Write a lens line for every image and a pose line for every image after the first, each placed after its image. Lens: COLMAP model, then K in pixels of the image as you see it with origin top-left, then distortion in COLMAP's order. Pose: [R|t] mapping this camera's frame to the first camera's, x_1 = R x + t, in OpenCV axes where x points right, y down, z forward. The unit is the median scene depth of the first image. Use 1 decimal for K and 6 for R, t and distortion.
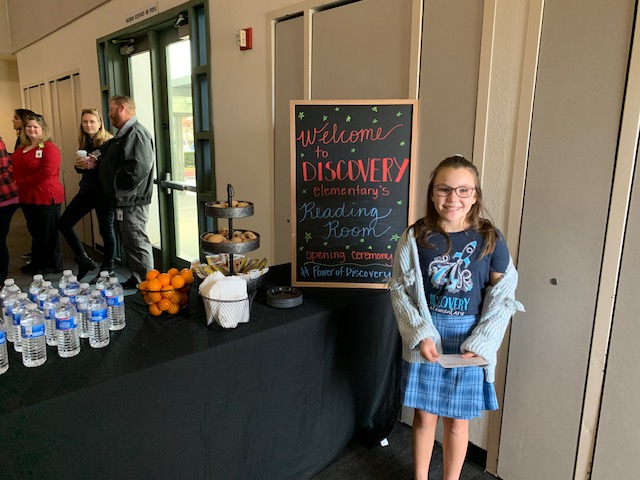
lens RADIAL K [[473.8, 0, 320.0], [0, 473.8, 240.0], [0, 0, 1]] dist [0.118388, -0.200869]
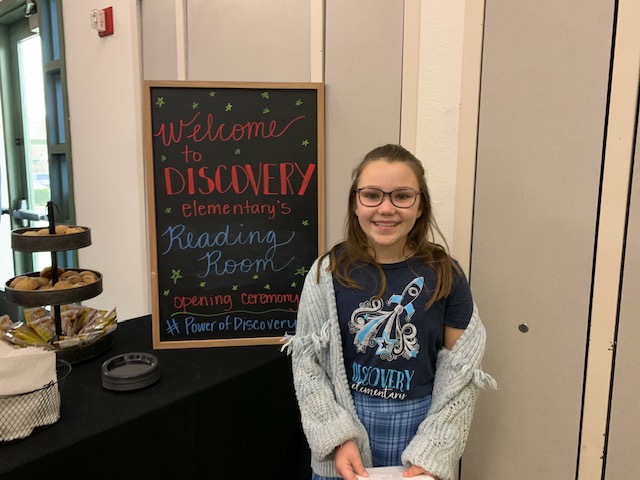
lens RADIAL K [[473.8, 0, 320.0], [0, 473.8, 240.0], [0, 0, 1]] dist [0.118388, -0.200869]
pose [[0.986126, -0.025633, 0.164009, 0.070160], [0.037266, 0.996972, -0.068247, -0.002903], [-0.161763, 0.073412, 0.984095, 0.285449]]
